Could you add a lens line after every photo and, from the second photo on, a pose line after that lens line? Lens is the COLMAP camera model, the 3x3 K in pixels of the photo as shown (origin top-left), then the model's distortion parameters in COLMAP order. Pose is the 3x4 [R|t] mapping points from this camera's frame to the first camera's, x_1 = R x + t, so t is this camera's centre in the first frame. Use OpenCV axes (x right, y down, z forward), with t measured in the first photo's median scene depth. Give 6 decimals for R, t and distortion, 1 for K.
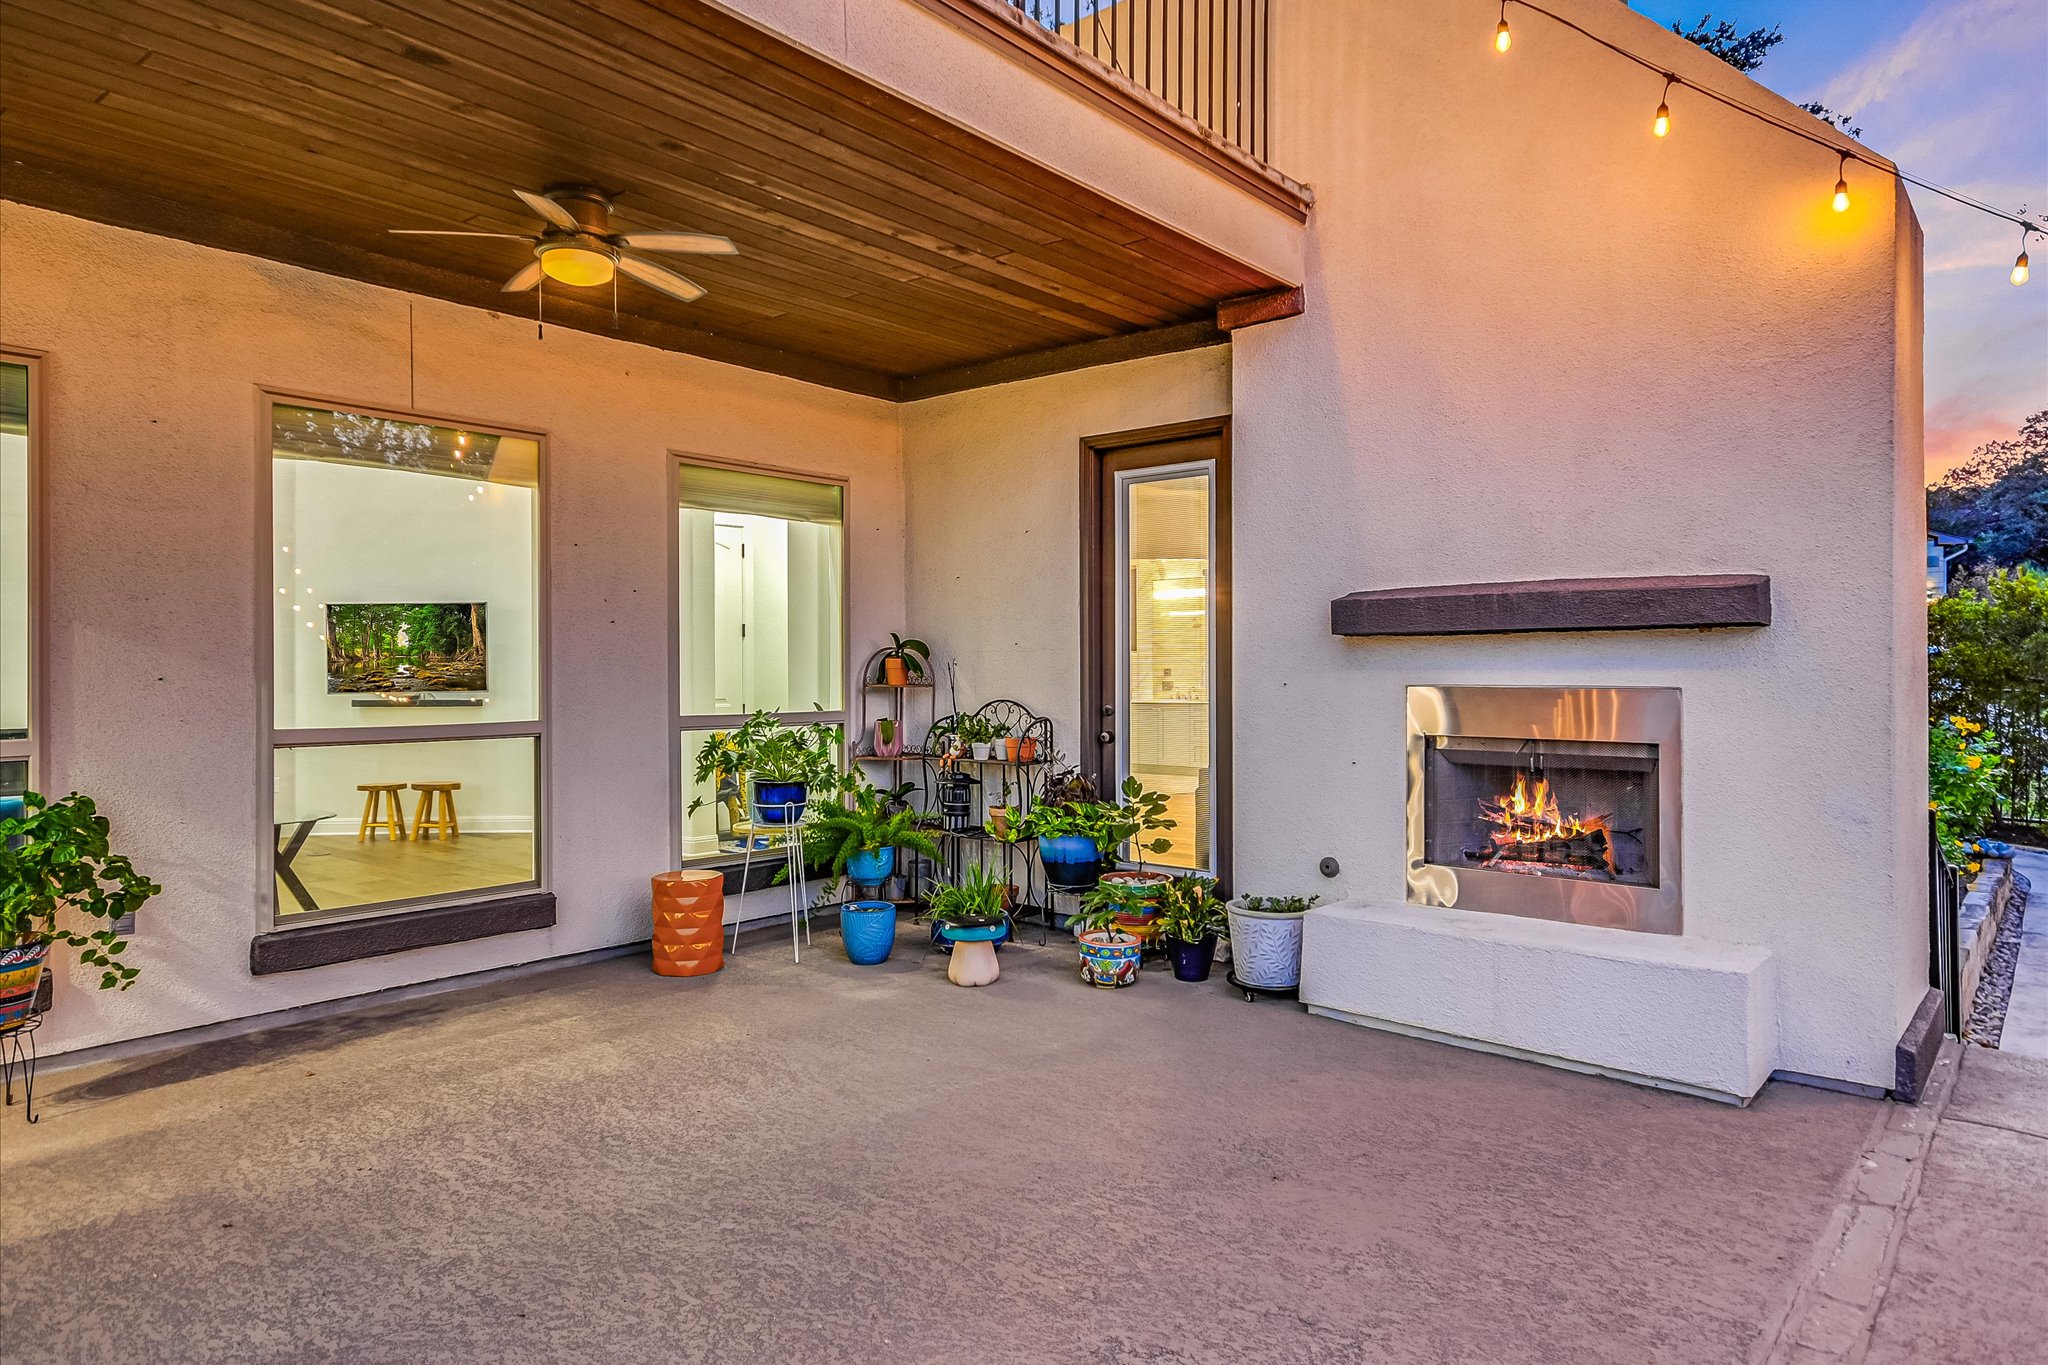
lens RADIAL K [[1091.1, 0, 1031.2], [0, 1091.1, 659.0], [0, 0, 1]] dist [0.014552, -0.001274]
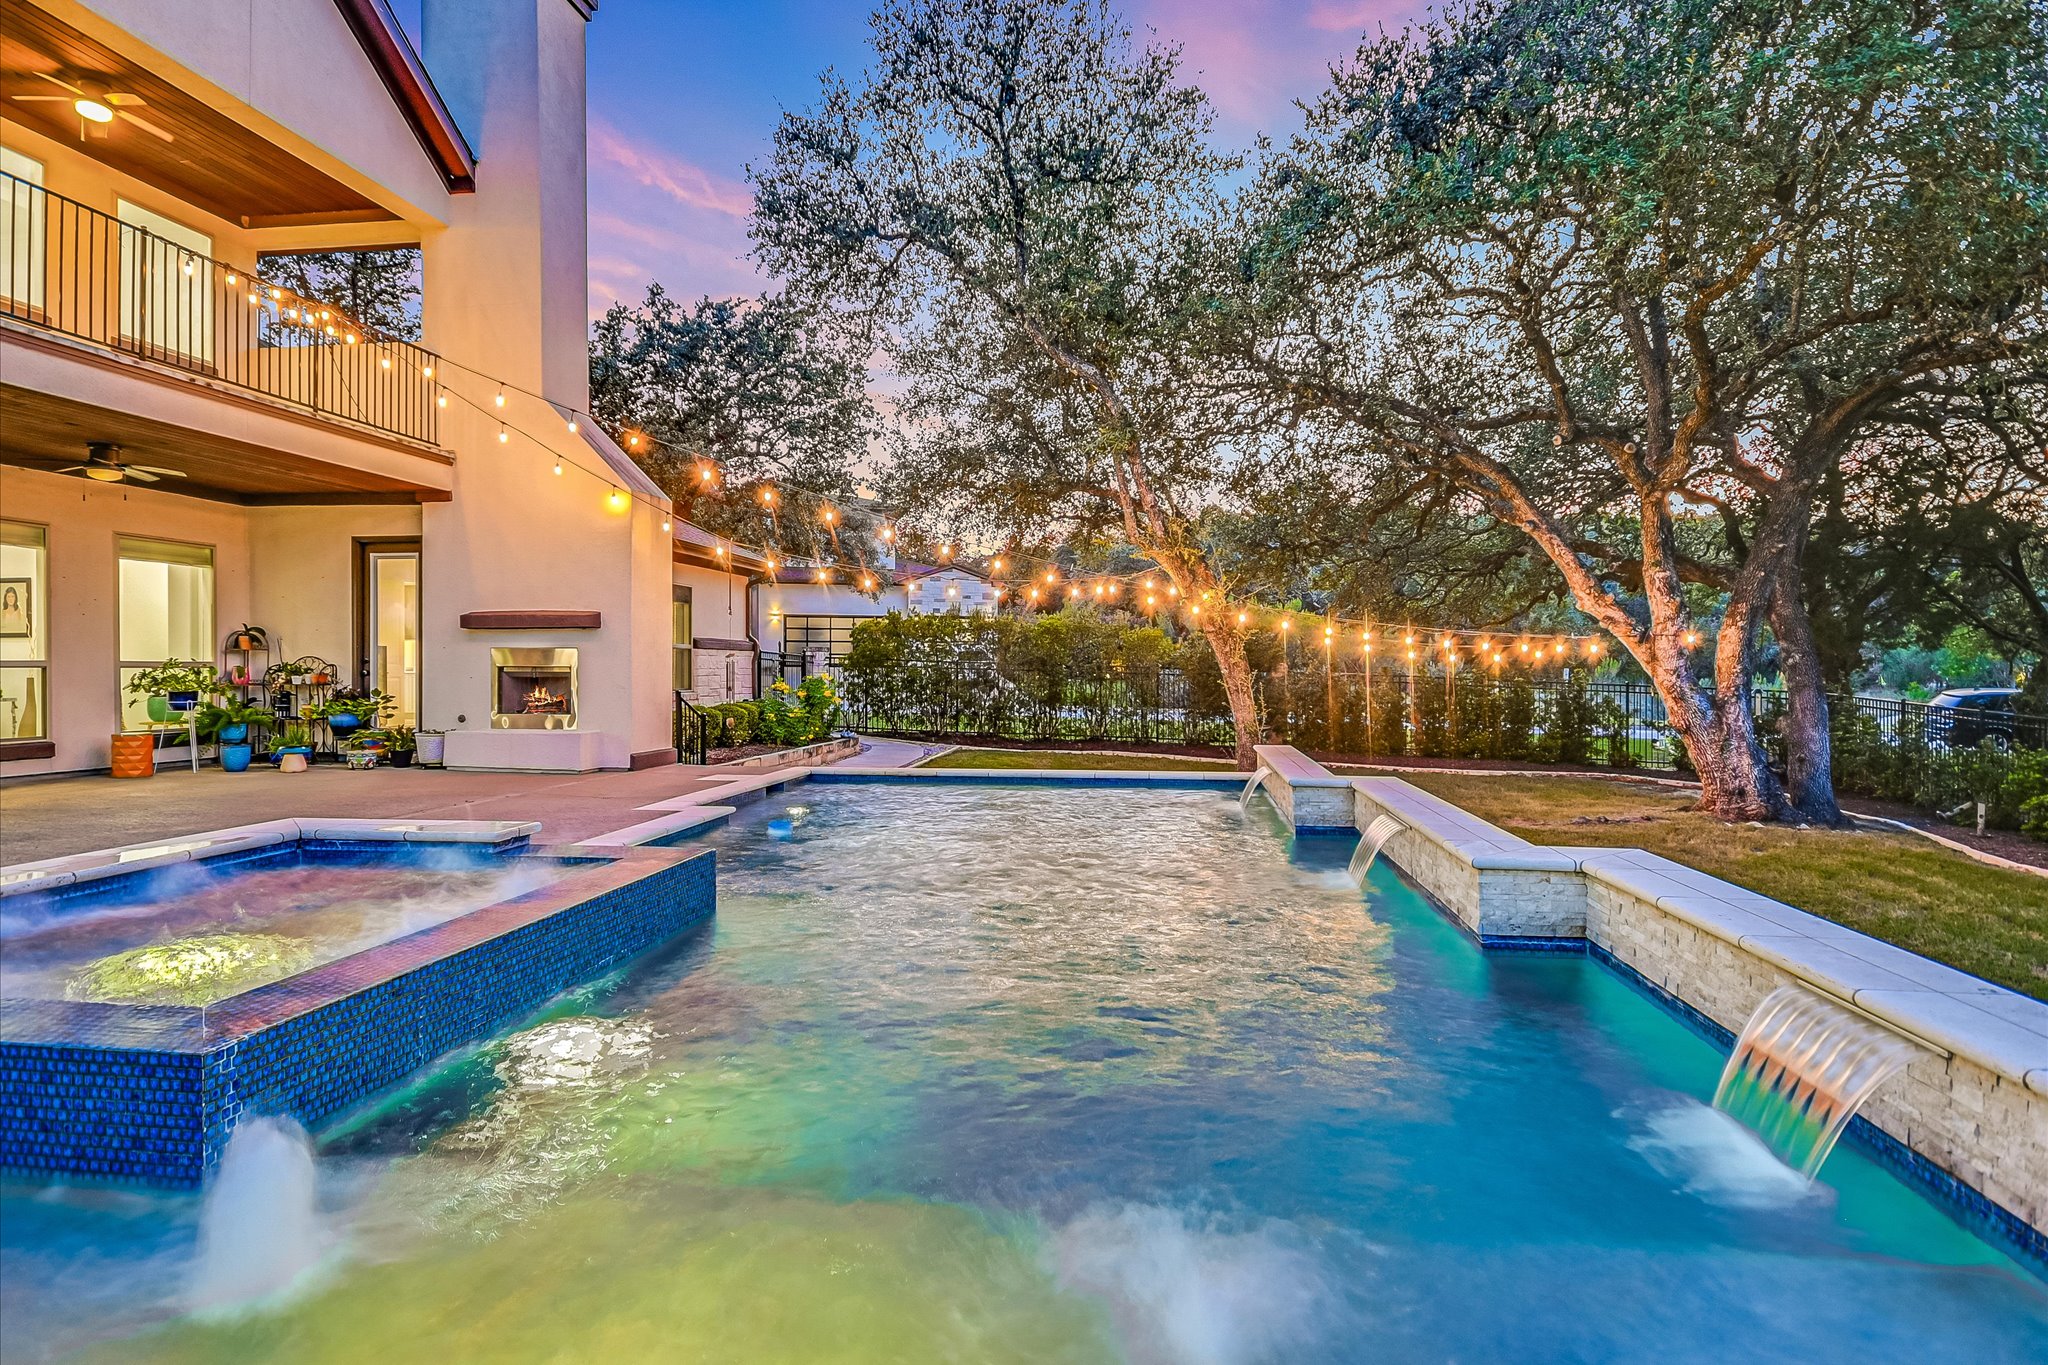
lens RADIAL K [[1091.1, 0, 1031.2], [0, 1091.1, 659.0], [0, 0, 1]] dist [0.014552, -0.001274]
pose [[0.852708, 0.004802, 0.522366, 0.057570], [-0.005938, 0.999982, 0.000500, 0.034749], [-0.522355, -0.003528, 0.852721, -1.599436]]
